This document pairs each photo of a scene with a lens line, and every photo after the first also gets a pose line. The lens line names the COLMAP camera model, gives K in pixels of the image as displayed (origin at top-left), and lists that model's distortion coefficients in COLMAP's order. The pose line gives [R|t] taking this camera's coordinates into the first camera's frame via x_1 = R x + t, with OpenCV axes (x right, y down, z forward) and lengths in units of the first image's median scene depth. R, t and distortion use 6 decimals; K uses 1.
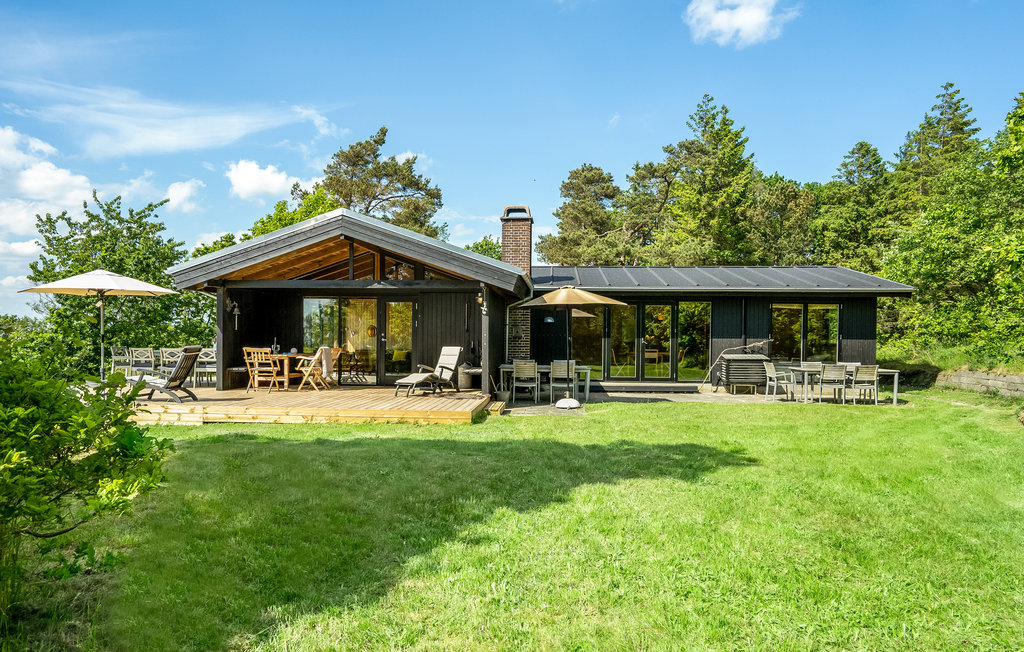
lens RADIAL K [[639.6, 0, 512.6], [0, 639.6, 341.8], [0, 0, 1]] dist [0.001581, 0.000291]
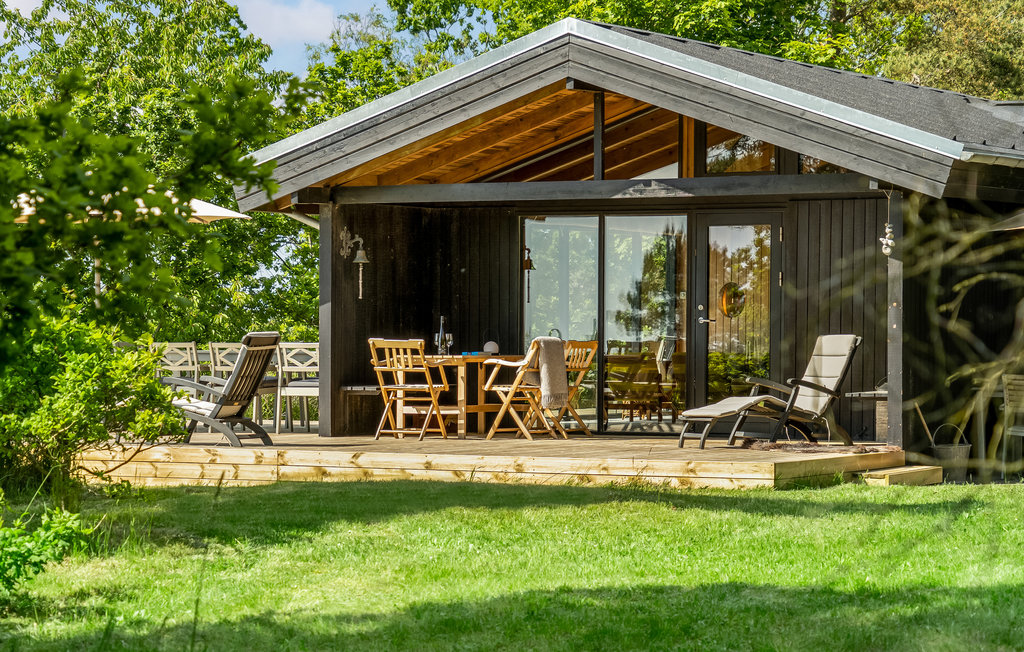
lens RADIAL K [[3018.0, 0, 512.0], [0, 3018.0, 326.0], [0, 0, 1]] dist [-0.060492, 0.338944]
pose [[0.914564, -0.008511, -0.404351, 0.503598], [0.004019, 0.999920, -0.011957, 0.024820], [0.404421, 0.009310, 0.914526, -0.855792]]
